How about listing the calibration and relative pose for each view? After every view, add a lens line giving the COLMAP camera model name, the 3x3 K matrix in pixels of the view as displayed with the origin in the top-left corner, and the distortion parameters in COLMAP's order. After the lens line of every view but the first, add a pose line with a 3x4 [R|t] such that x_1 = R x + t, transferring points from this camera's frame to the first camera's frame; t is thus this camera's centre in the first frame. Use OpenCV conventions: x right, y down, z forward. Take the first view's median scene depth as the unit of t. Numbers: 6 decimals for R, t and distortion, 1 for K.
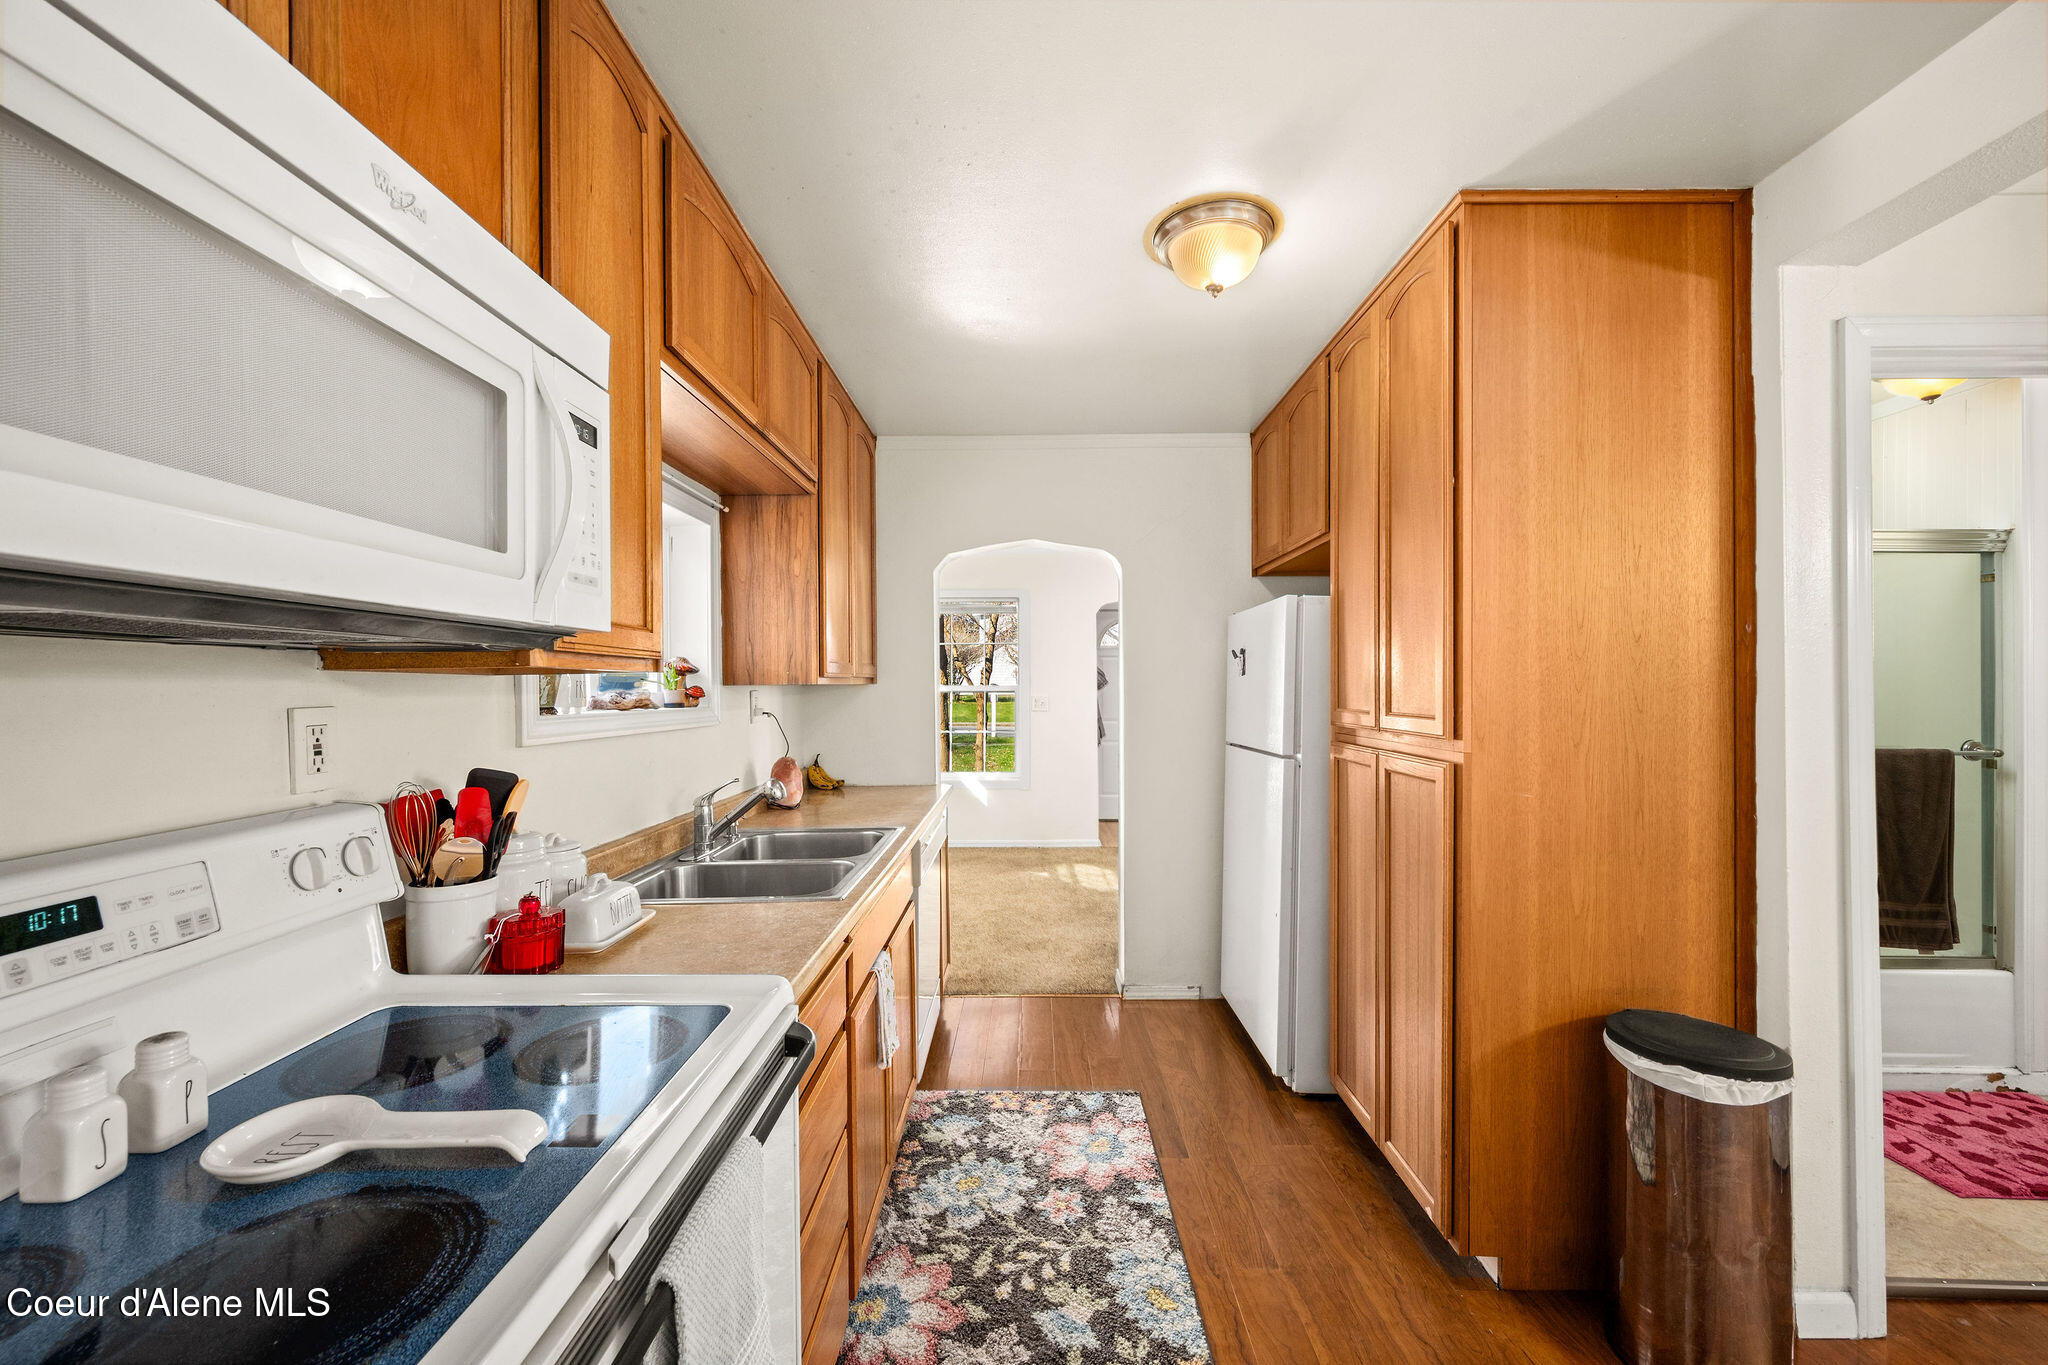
lens RADIAL K [[805.2, 0, 1029.4], [0, 805.2, 684.0], [0, 0, 1]] dist [-0.001023, -0.000081]
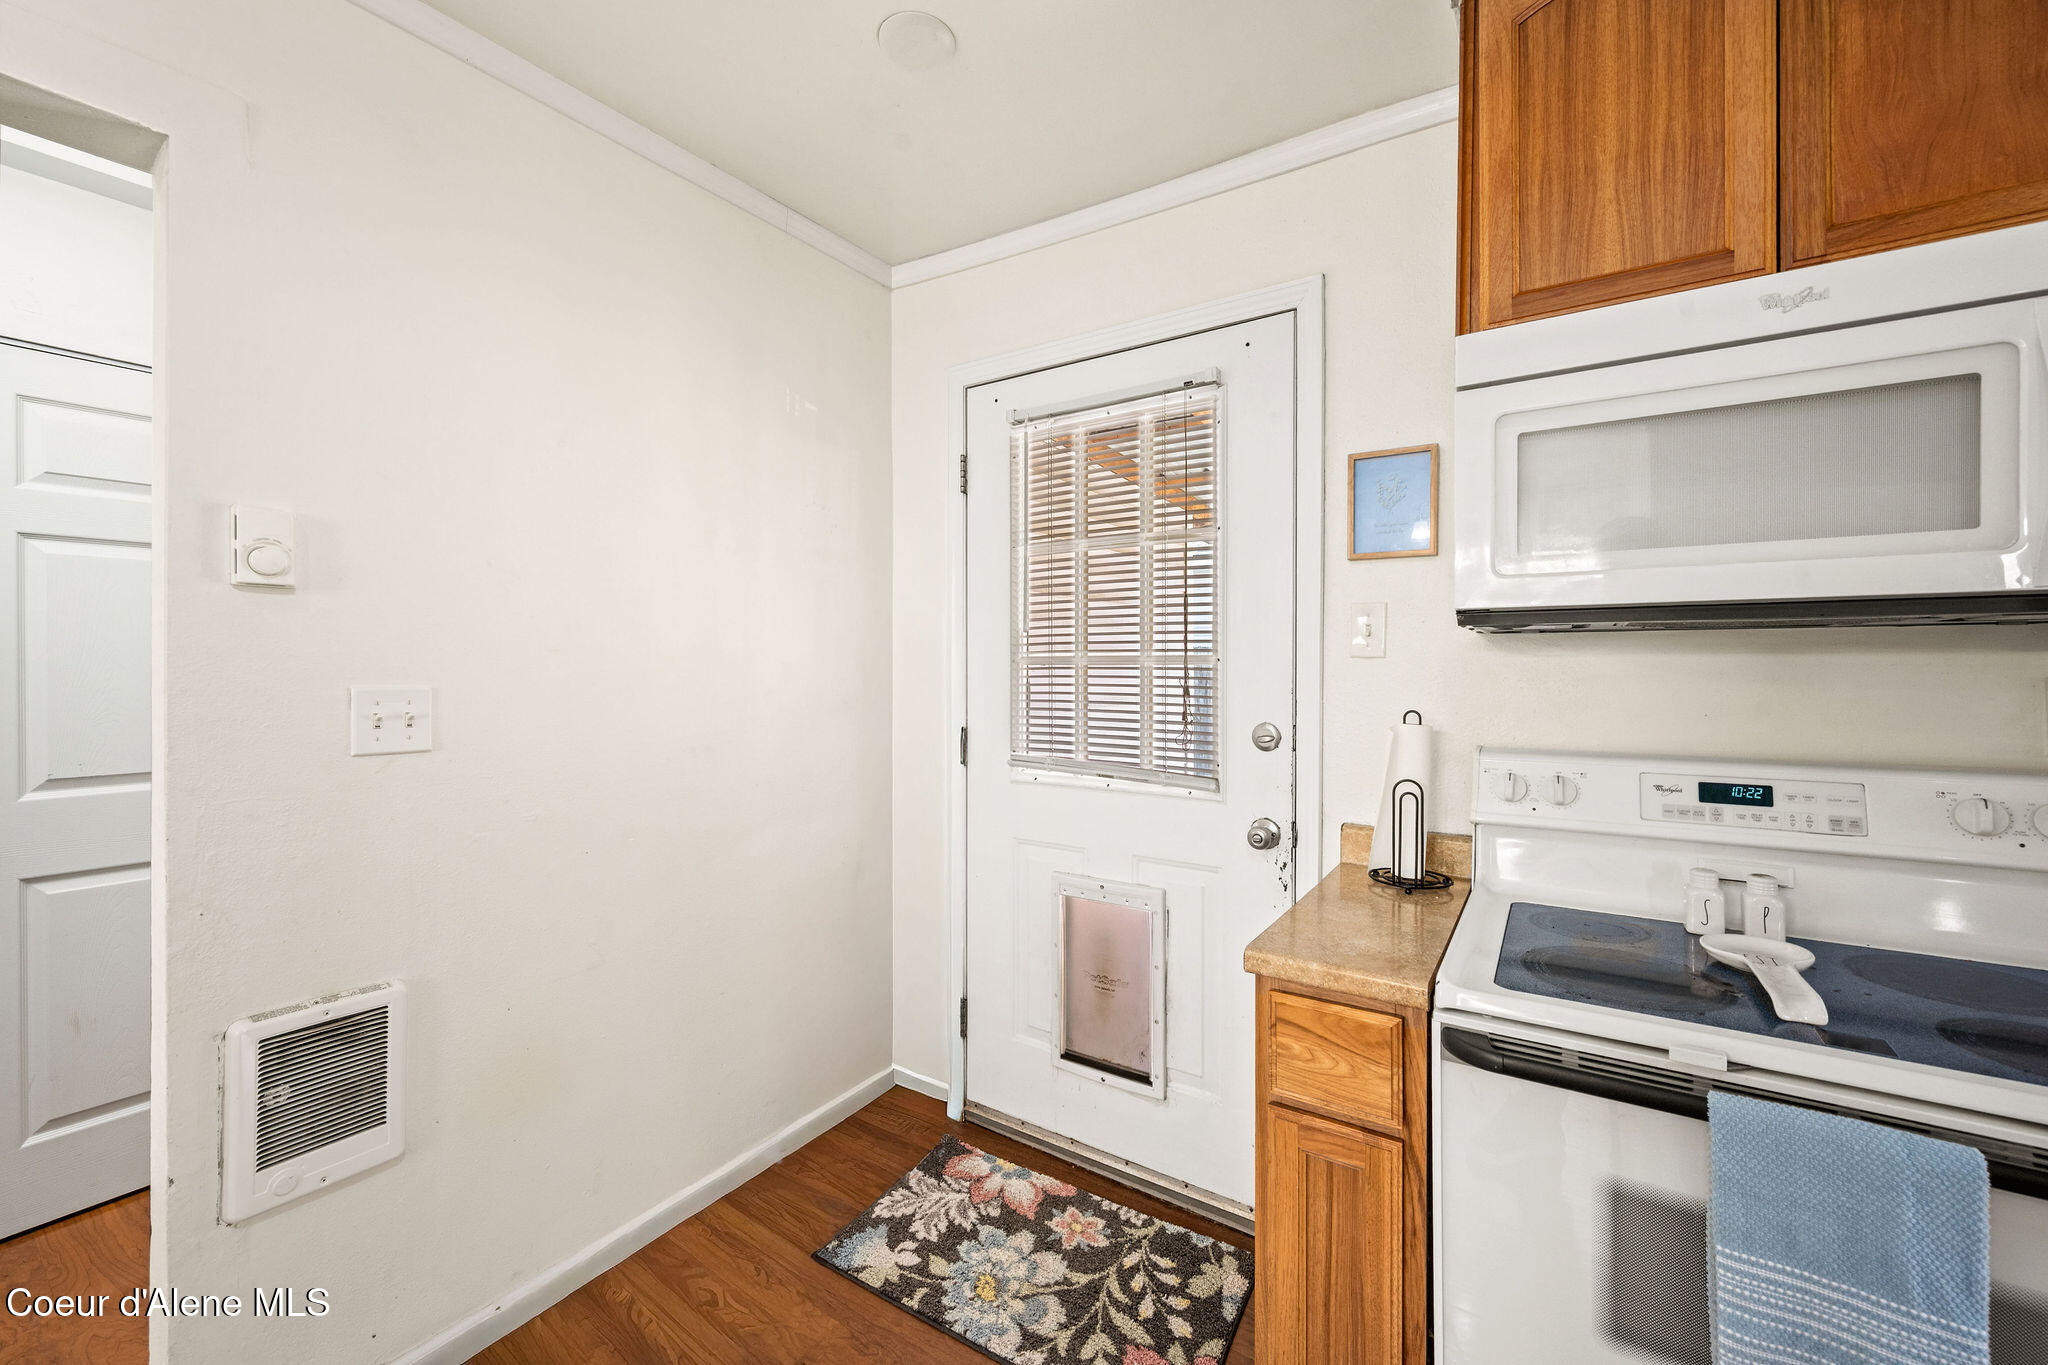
lens RADIAL K [[817.9, 0, 1025.6], [0, 817.9, 669.6], [0, 0, 1]] dist [-0.001483, 0.000043]
pose [[-0.548508, 0.005728, -0.836126, 0.397069], [0.004327, 0.999983, 0.004012, 0.005072], [0.836134, -0.001418, -0.548523, 0.241338]]
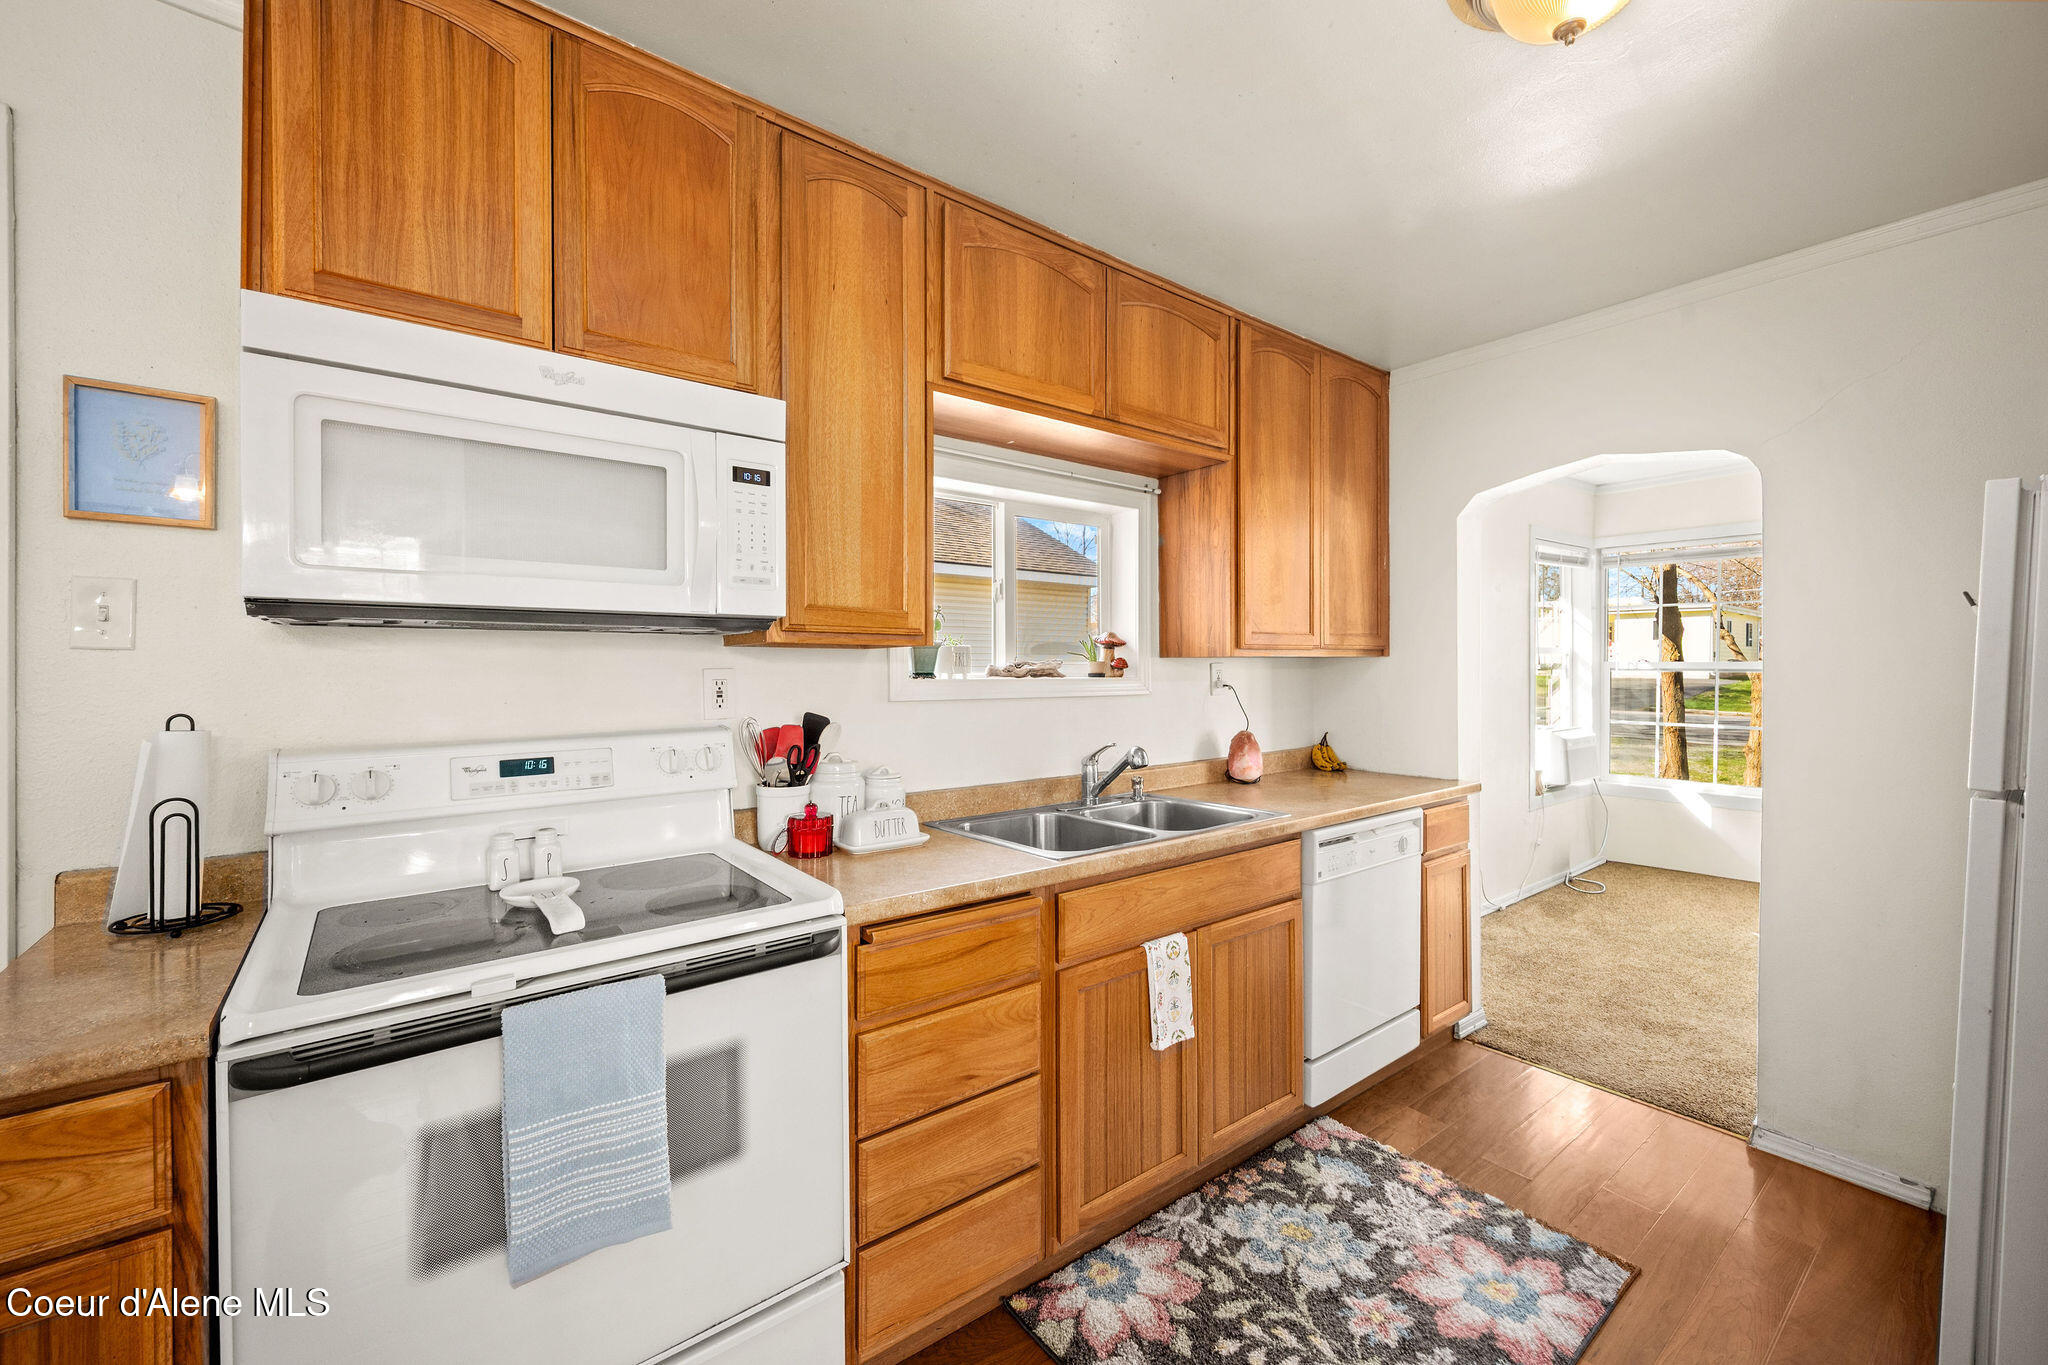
lens RADIAL K [[817.9, 0, 1025.6], [0, 817.9, 669.6], [0, 0, 1]] dist [-0.001483, 0.000043]
pose [[0.619320, 0.010762, -0.785065, 0.457064], [-0.000878, 0.999915, 0.013015, 0.004816], [0.785138, -0.007371, 0.619277, 0.246422]]
